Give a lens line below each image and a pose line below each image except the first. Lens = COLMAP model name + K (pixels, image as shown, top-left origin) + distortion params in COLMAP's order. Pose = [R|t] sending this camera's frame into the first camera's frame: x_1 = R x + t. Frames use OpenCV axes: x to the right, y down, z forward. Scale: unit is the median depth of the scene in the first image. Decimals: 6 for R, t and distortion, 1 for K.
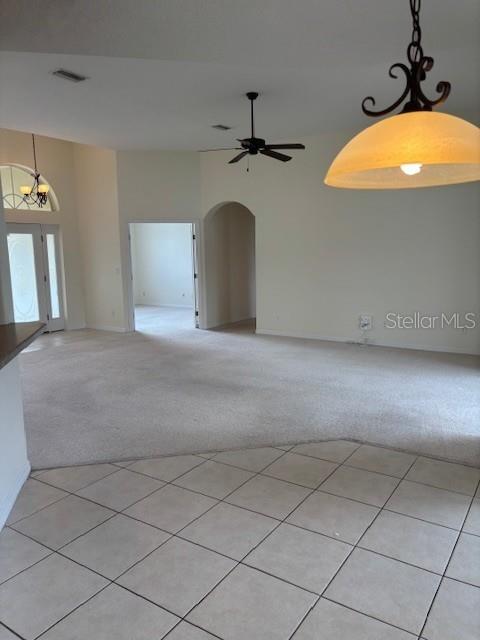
lens RADIAL K [[489.5, 0, 242.5], [0, 489.5, 324.6], [0, 0, 1]] dist [0.030032, -0.000258]
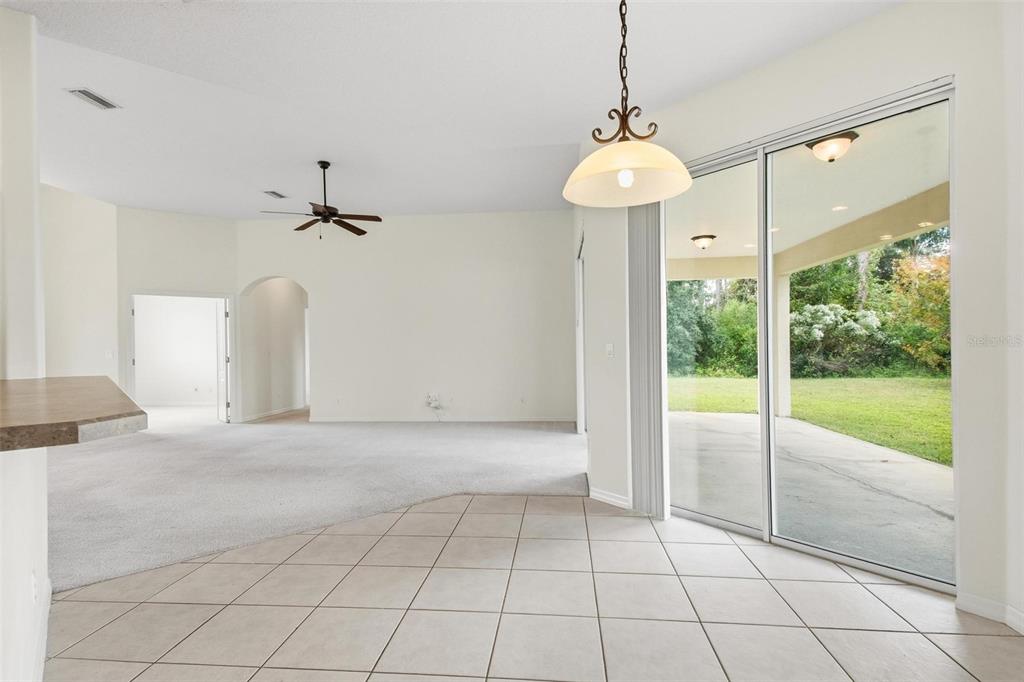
lens RADIAL K [[507.7, 0, 511.9], [0, 507.7, 346.4], [0, 0, 1]] dist [0.051836, -0.020513]
pose [[0.885289, 0.000781, 0.465040, -0.122517], [0.073180, 0.987306, -0.140969, 0.063344], [-0.459246, 0.158830, 0.873994, -0.005556]]
